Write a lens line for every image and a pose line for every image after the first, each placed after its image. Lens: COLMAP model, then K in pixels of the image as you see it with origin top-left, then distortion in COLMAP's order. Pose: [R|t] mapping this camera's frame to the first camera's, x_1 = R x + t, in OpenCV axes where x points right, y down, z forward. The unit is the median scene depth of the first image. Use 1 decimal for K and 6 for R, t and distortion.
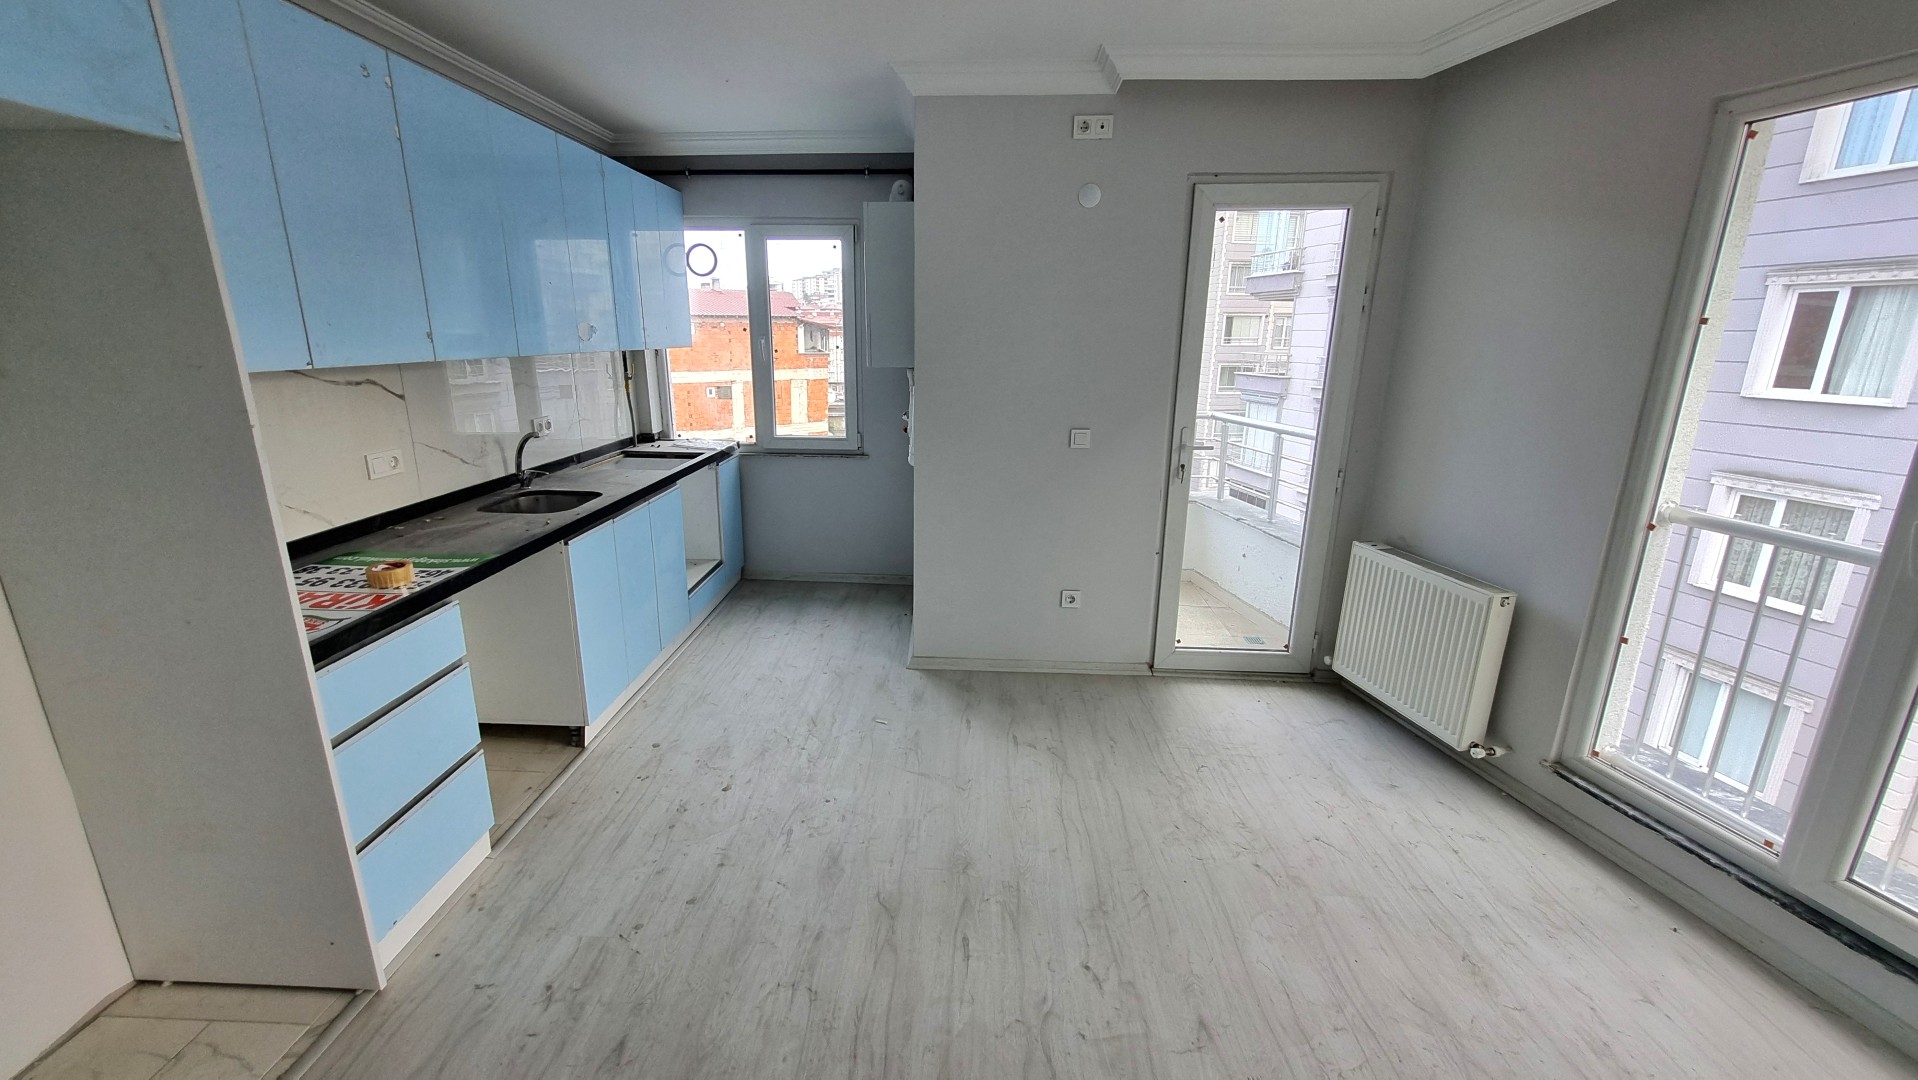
lens RADIAL K [[765.5, 0, 921.6], [0, 765.5, 527.9], [0, 0, 1]] dist [-0.000998, -0.000225]
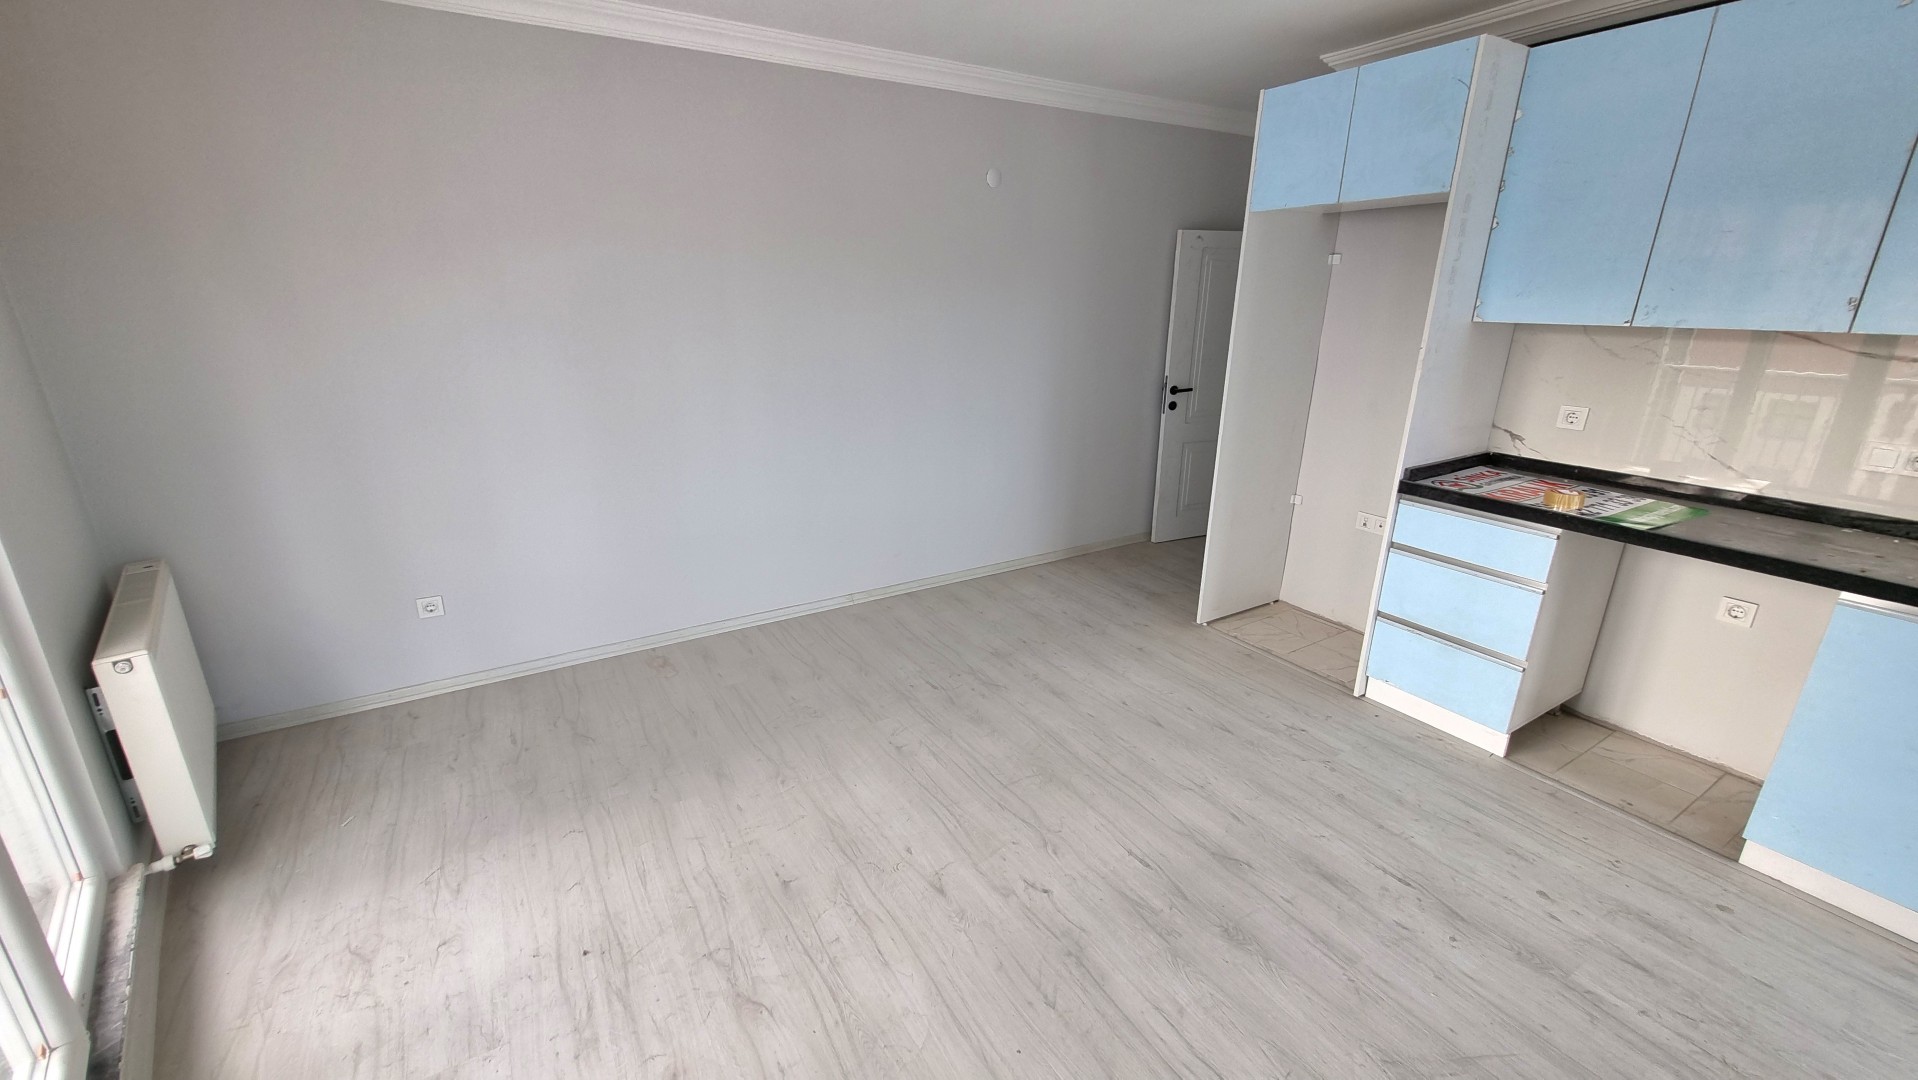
lens RADIAL K [[765.5, 0, 957.6], [0, 765.5, 538.1], [0, 0, 1]] dist [-0.000998, -0.000225]
pose [[-0.818606, 0.166175, -0.549791, 0.821597], [-0.147857, 0.863998, 0.481296, -0.351375], [0.554997, 0.475282, -0.682704, 1.422050]]
